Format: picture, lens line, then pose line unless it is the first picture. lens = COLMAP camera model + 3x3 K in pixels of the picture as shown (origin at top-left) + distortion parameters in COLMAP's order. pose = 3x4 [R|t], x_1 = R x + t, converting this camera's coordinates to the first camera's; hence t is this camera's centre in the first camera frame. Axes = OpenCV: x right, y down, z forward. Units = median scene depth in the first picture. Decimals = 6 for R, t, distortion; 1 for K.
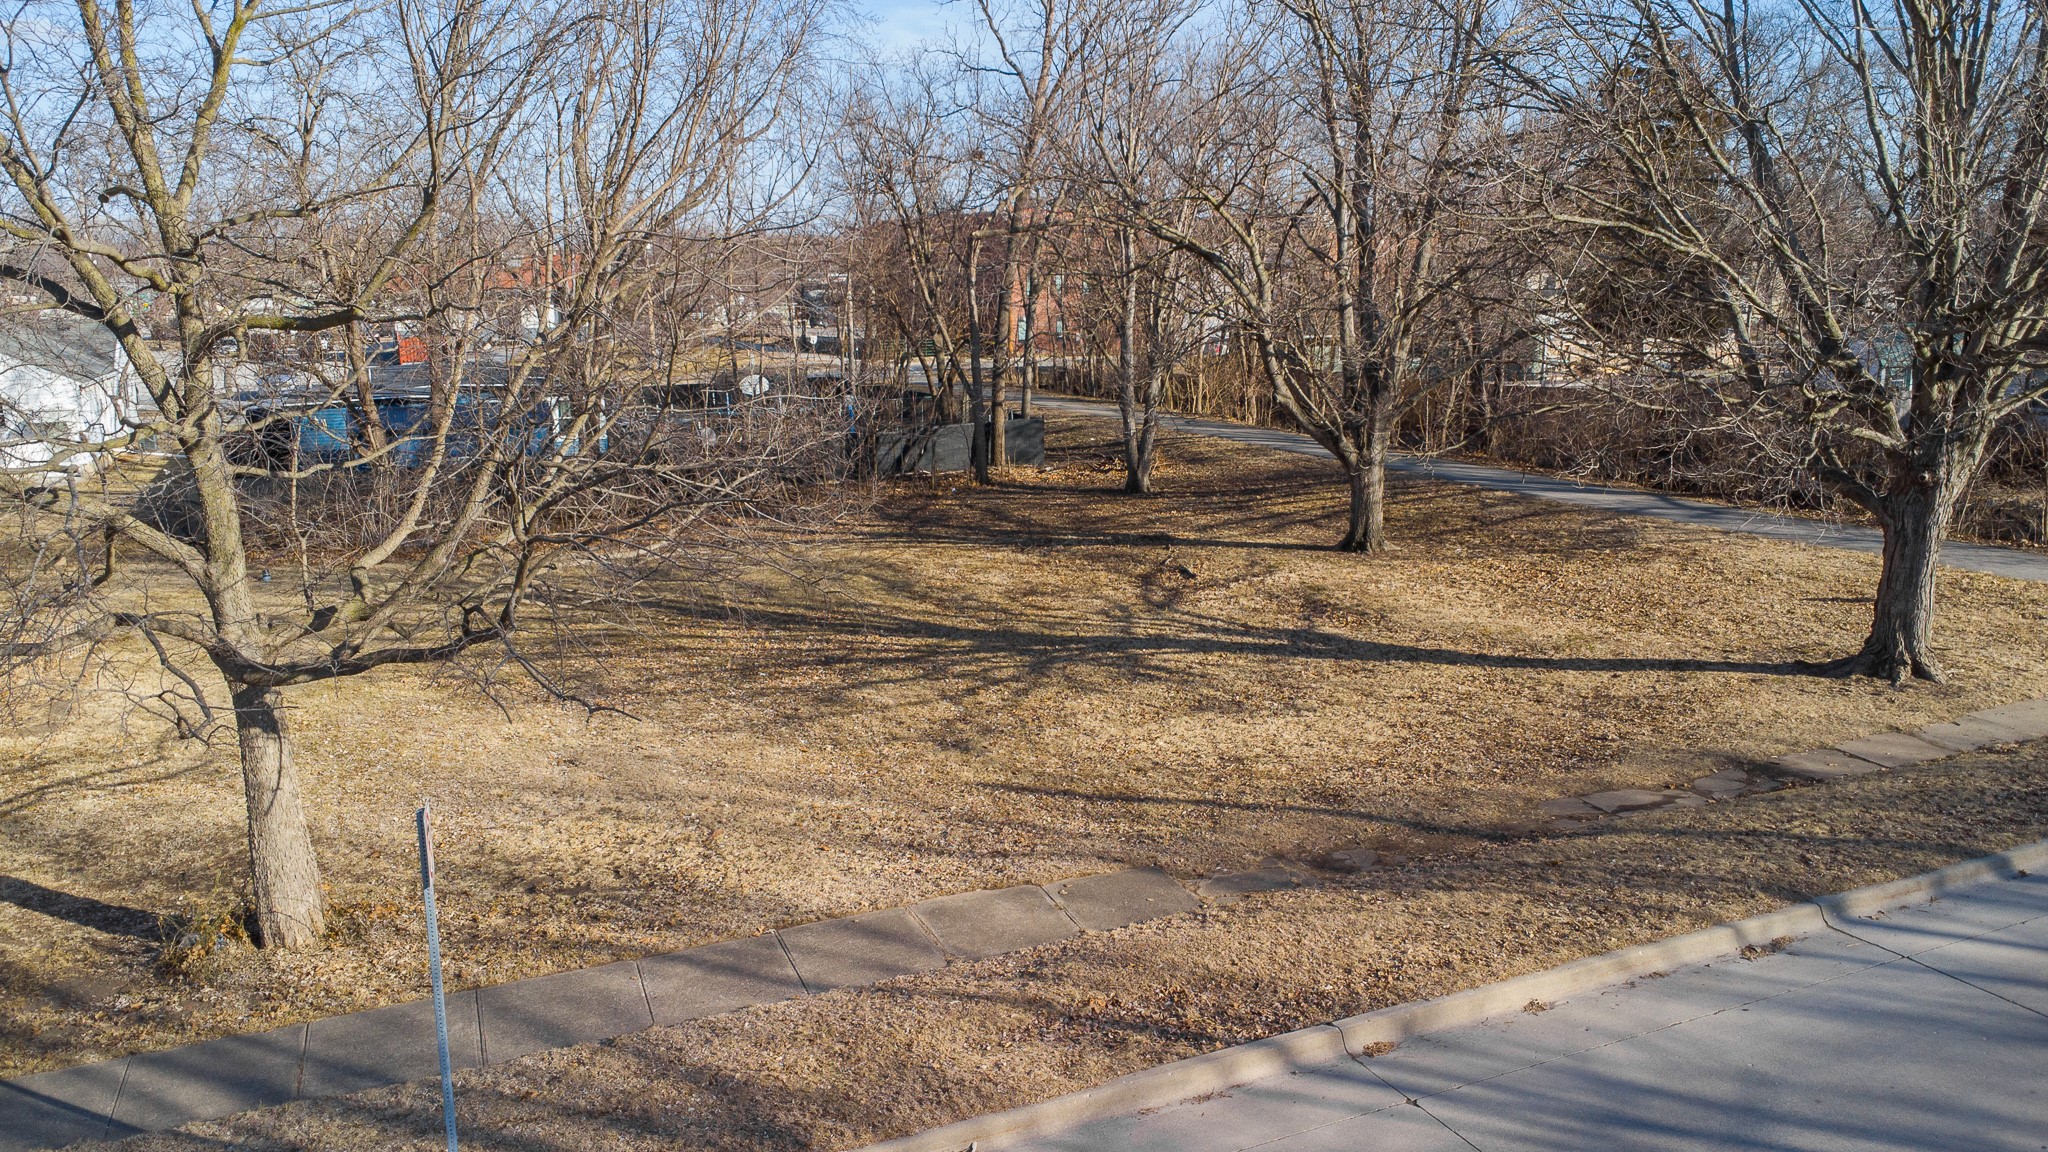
lens RADIAL K [[1511.9, 0, 1016.5], [0, 1511.9, 556.6], [0, 0, 1]] dist [0.034978, -0.040645]
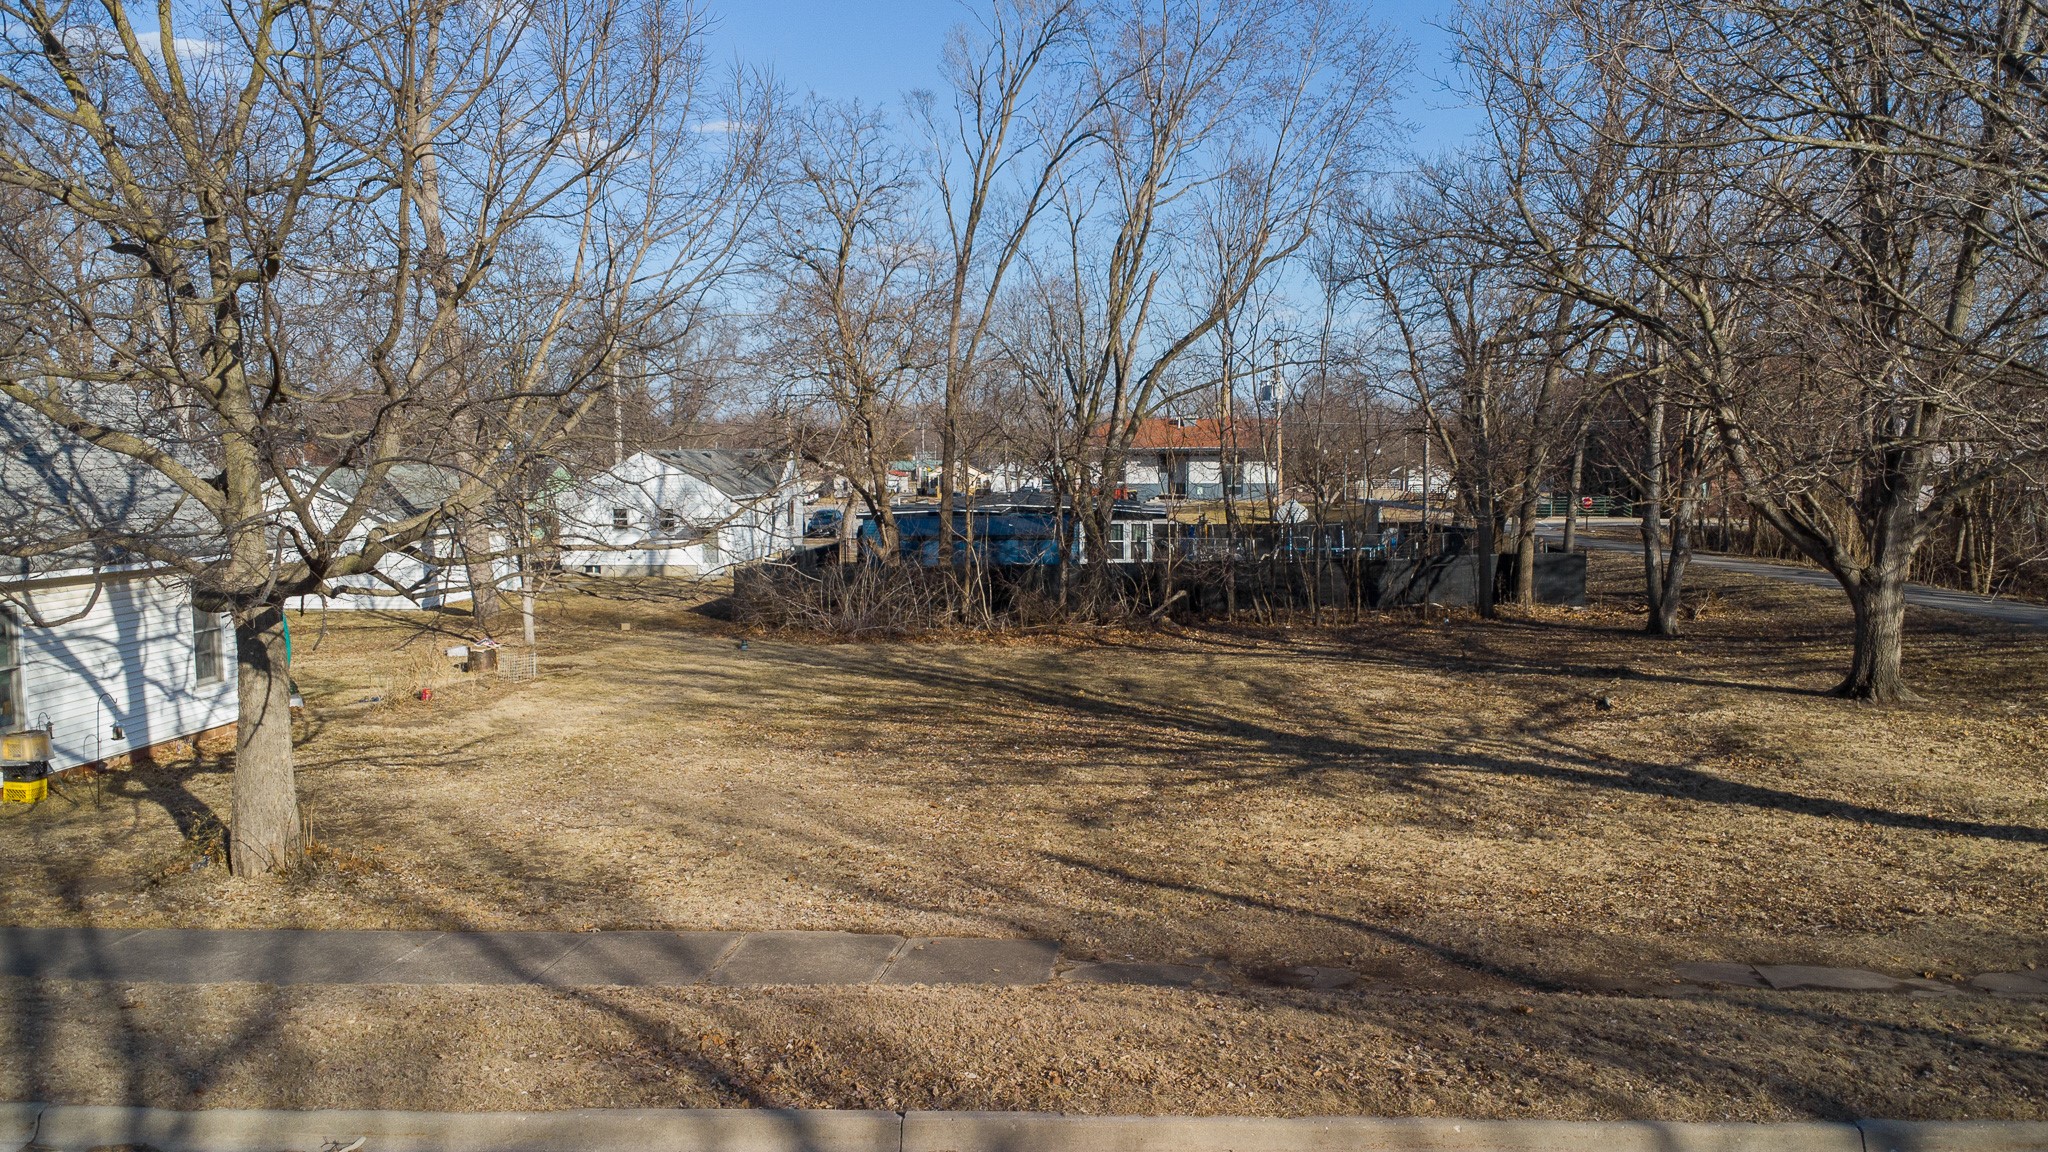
lens RADIAL K [[1511.9, 0, 997.9], [0, 1511.9, 544.4], [0, 0, 1]] dist [0.034978, -0.040645]
pose [[0.888978, 0.036844, -0.456466, 0.268076], [-0.092388, 0.990692, -0.099964, 0.052293], [0.448534, 0.131038, 0.884107, 0.167364]]
